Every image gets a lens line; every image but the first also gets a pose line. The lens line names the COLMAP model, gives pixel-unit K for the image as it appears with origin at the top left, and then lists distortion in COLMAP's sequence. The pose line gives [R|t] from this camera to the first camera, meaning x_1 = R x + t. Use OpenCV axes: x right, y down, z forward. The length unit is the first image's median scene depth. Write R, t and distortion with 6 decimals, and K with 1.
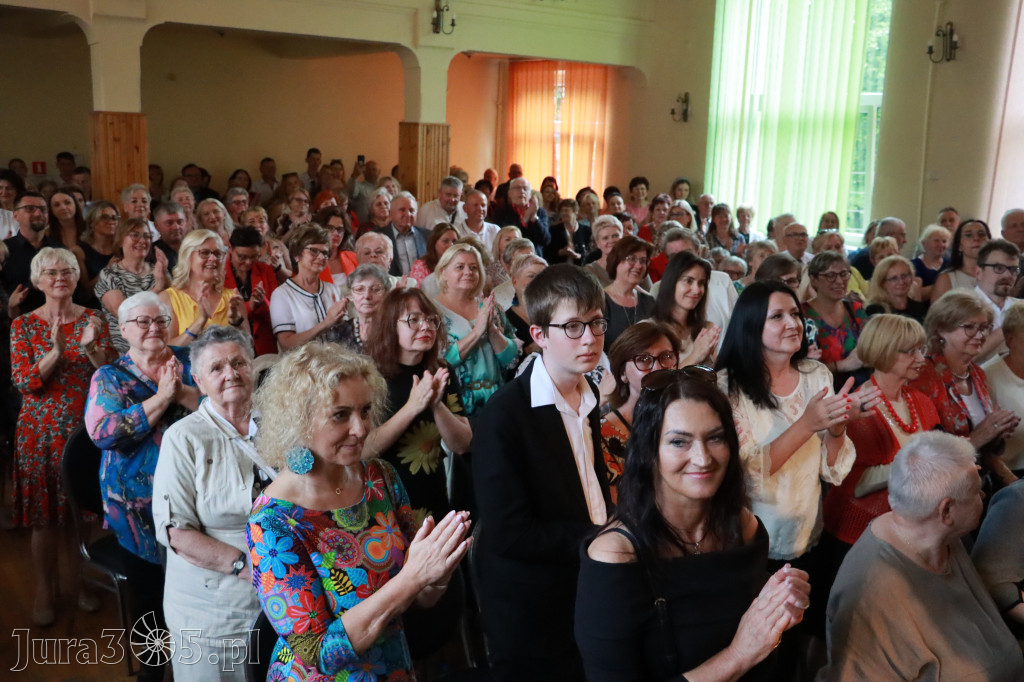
lens RADIAL K [[996.9, 0, 505.2], [0, 996.9, 336.7], [0, 0, 1]] dist [-0.050882, 0.000000]
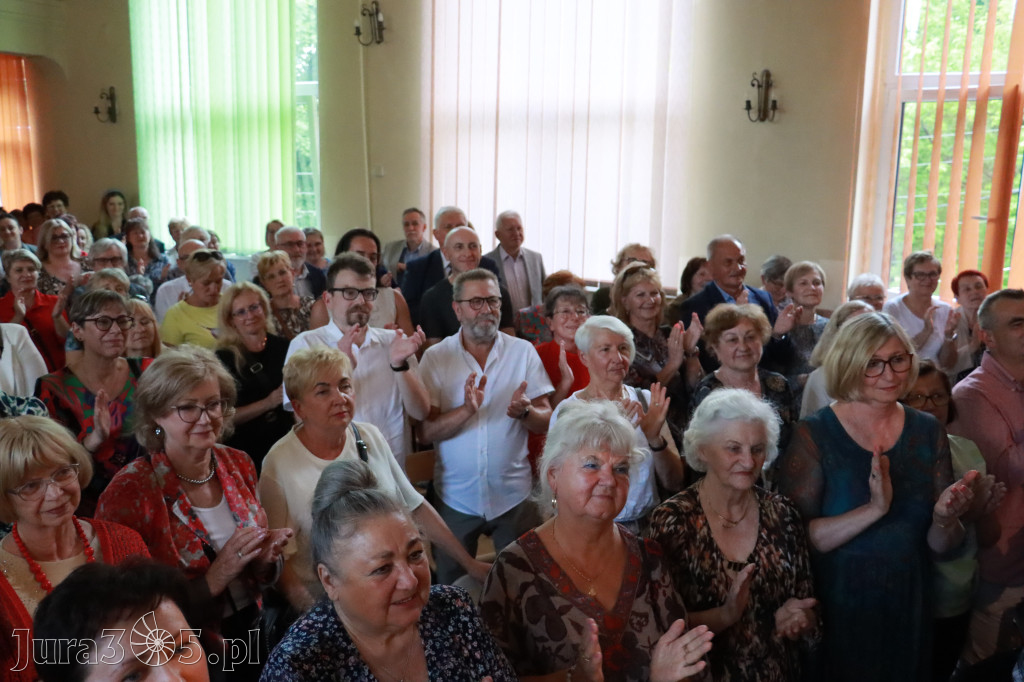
lens RADIAL K [[996.9, 0, 517.8], [0, 996.9, 338.9], [0, 0, 1]] dist [-0.050882, 0.000000]
pose [[0.907063, -0.103894, 0.407973, 0.178935], [0.105751, 0.994228, 0.018068, -0.018746], [-0.407496, 0.026755, 0.912815, 0.144099]]
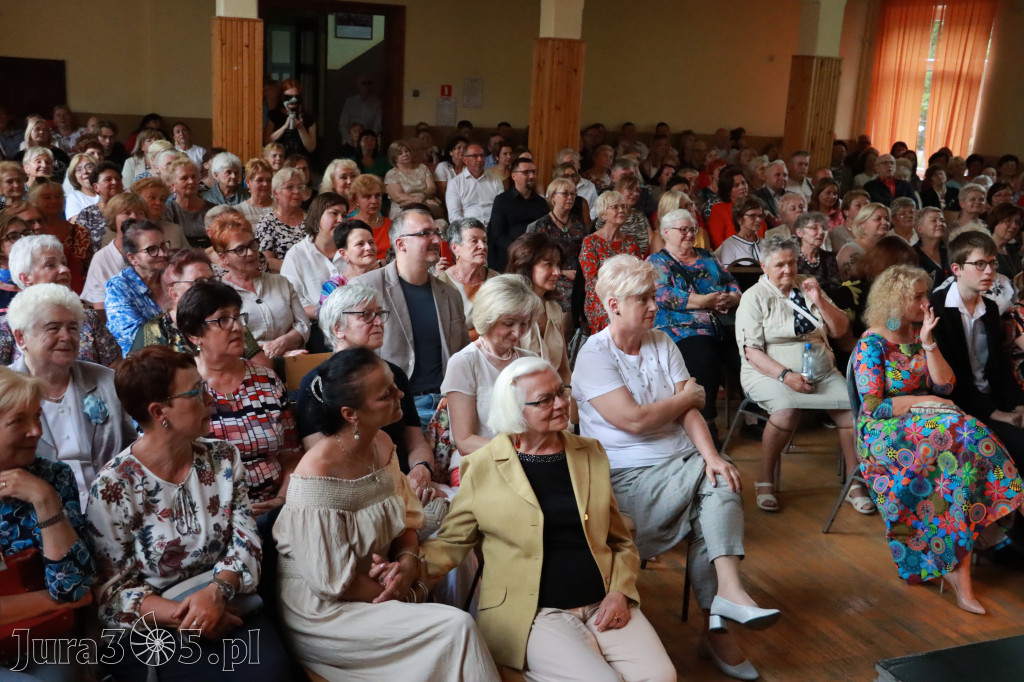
lens RADIAL K [[1148.3, 0, 512.6], [0, 1148.3, 344.1], [0, 0, 1]] dist [-0.015953, 0.000000]
pose [[0.972857, 0.070181, -0.220510, -0.128855], [-0.064923, 0.997408, 0.031012, 0.086536], [0.222115, -0.015854, 0.974892, -0.309616]]
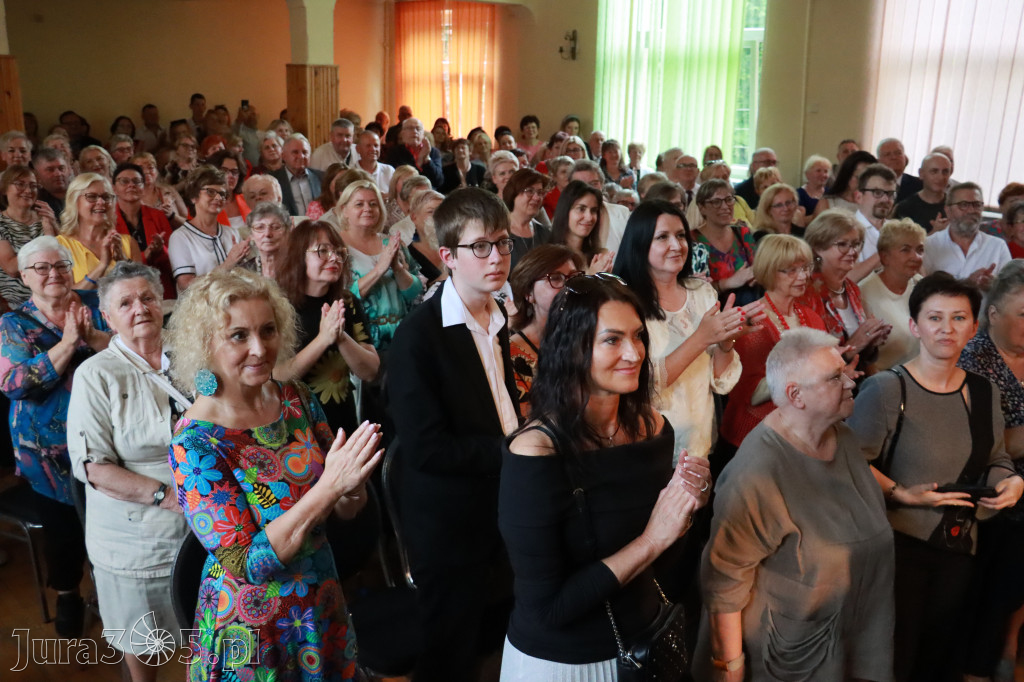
lens RADIAL K [[996.9, 0, 510.2], [0, 996.9, 349.6], [0, 0, 1]] dist [-0.050882, 0.000000]
pose [[0.993417, -0.043860, 0.105825, -0.002934], [0.036719, 0.996975, 0.068509, 0.007593], [-0.108510, -0.064172, 0.992022, -0.015582]]
